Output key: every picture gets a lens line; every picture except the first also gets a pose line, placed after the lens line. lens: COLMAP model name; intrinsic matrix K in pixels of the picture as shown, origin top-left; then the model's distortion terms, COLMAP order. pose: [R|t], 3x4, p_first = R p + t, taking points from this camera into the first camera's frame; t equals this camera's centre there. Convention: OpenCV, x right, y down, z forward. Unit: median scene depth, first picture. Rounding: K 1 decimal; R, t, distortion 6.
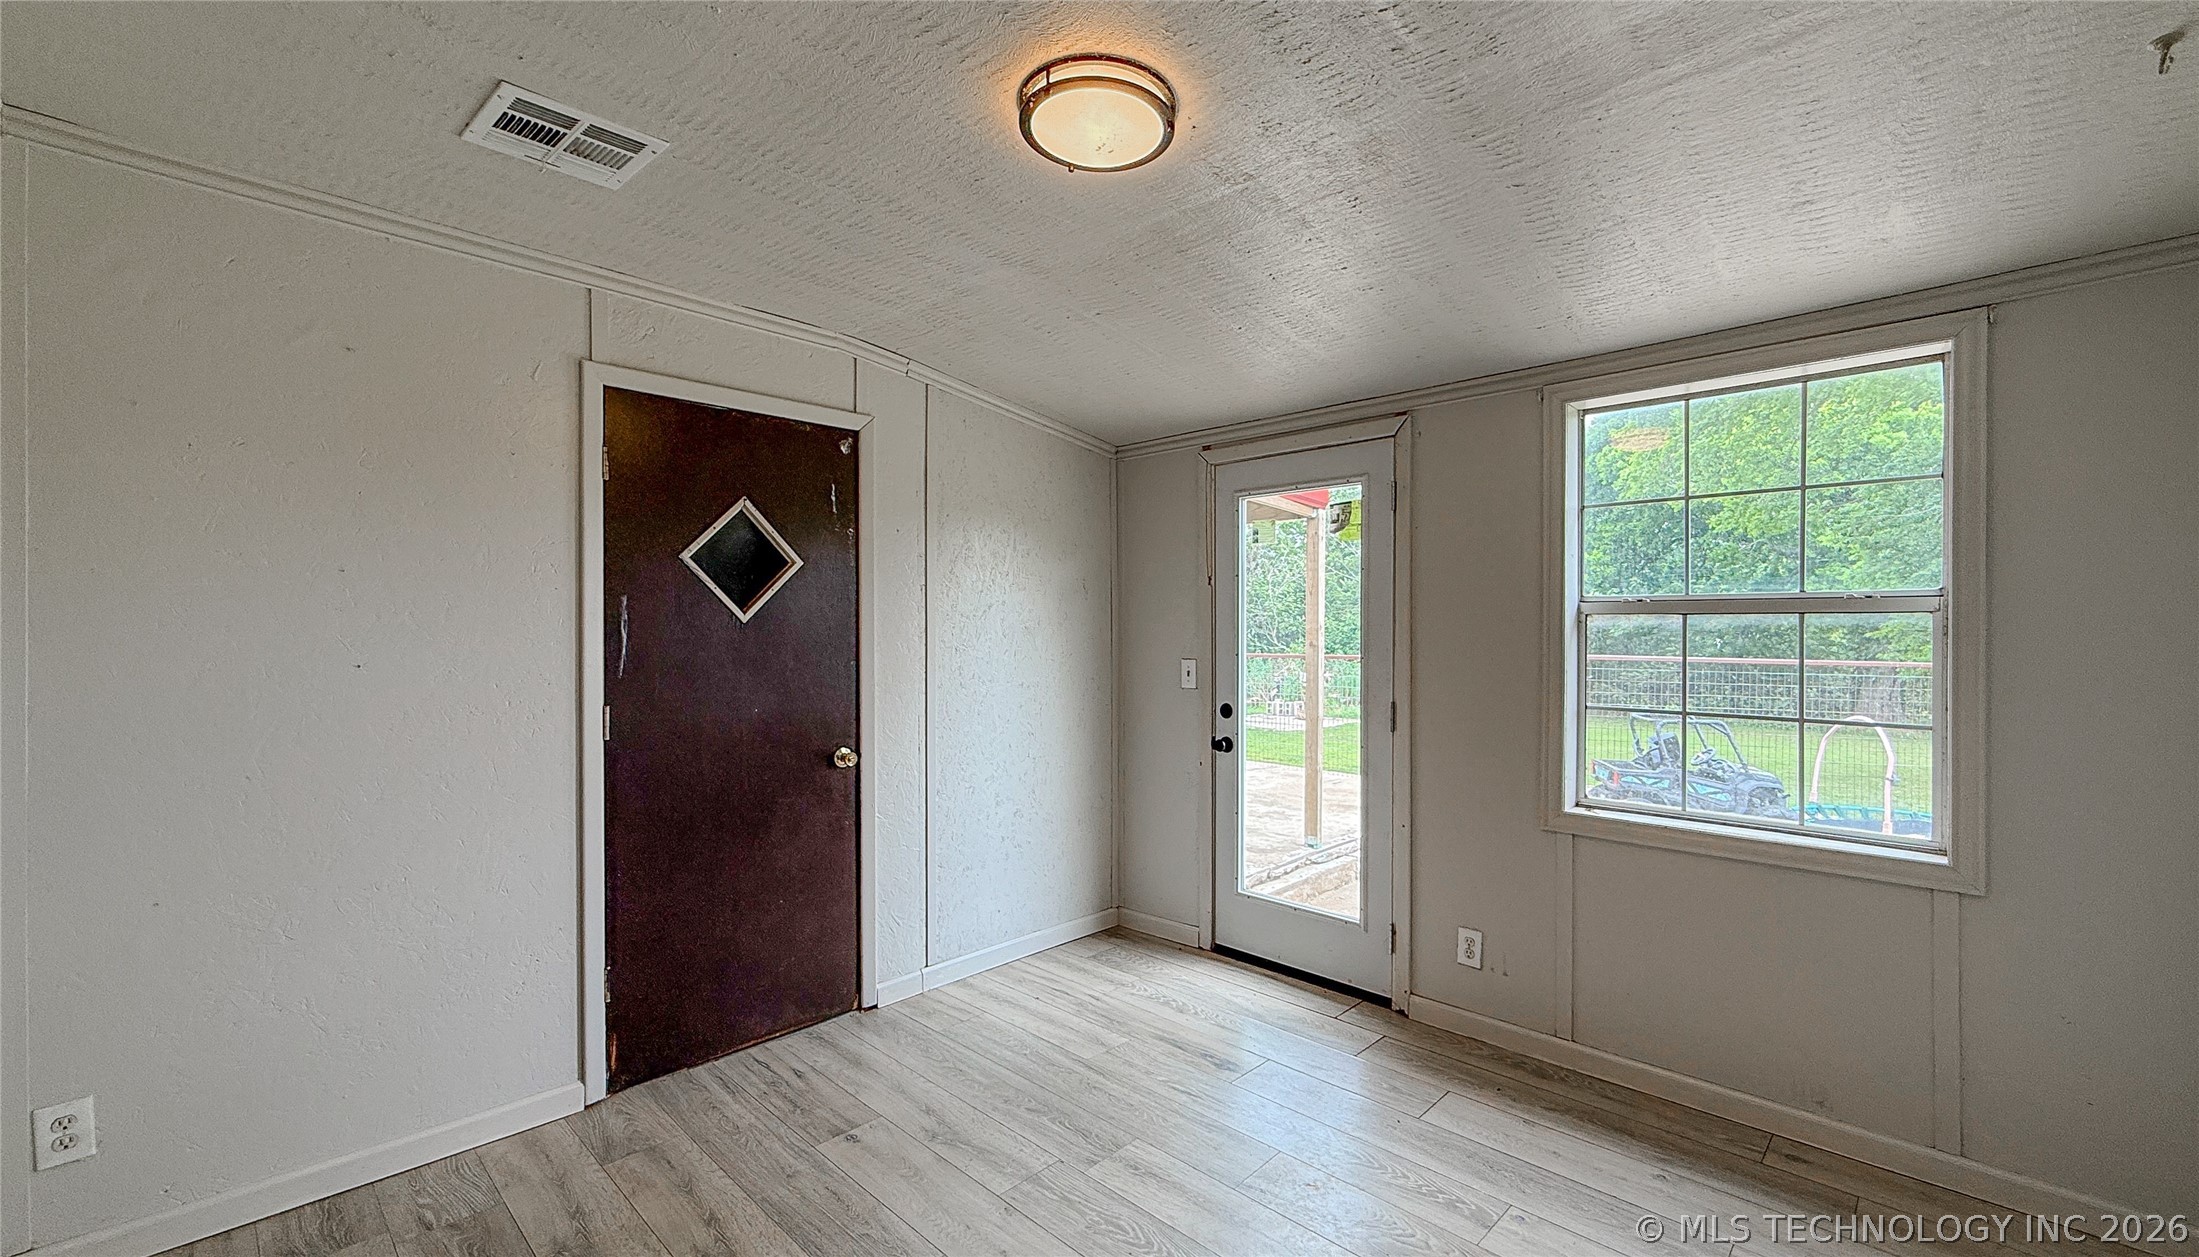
lens RADIAL K [[901.7, 0, 1111.6], [0, 901.7, 634.7], [0, 0, 1]] dist [0.002657, -0.000840]
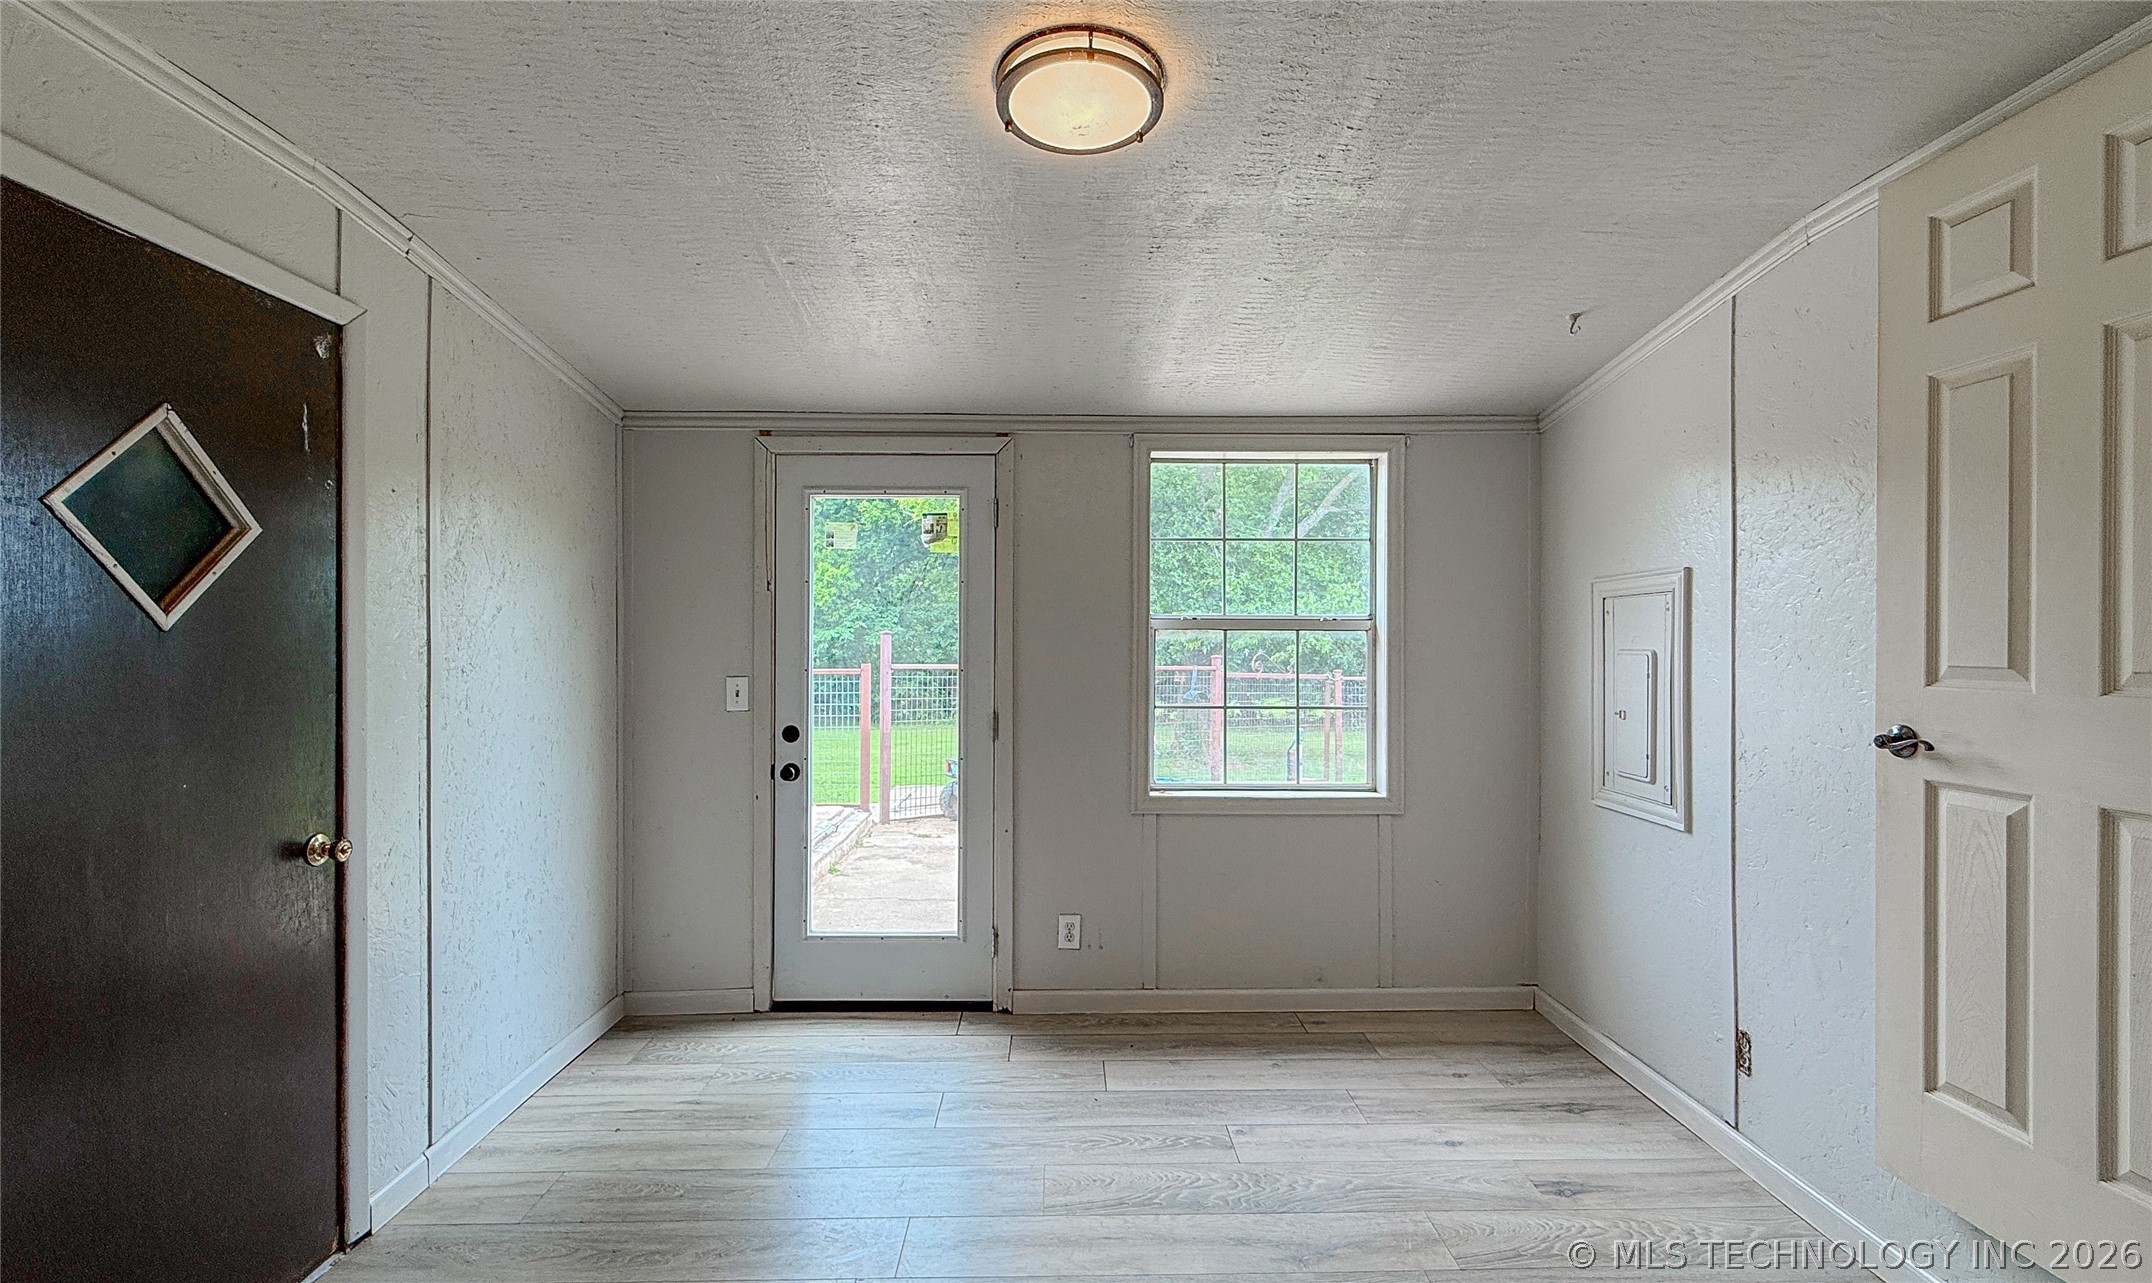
lens RADIAL K [[941.3, 0, 1085.6], [0, 941.3, 643.0], [0, 0, 1]] dist [0.000208, 0.000359]
pose [[0.701623, -0.000604, 0.712548, -0.382545], [0.003417, 0.999991, -0.002517, -0.001719], [-0.712540, 0.004201, 0.701619, 0.170988]]
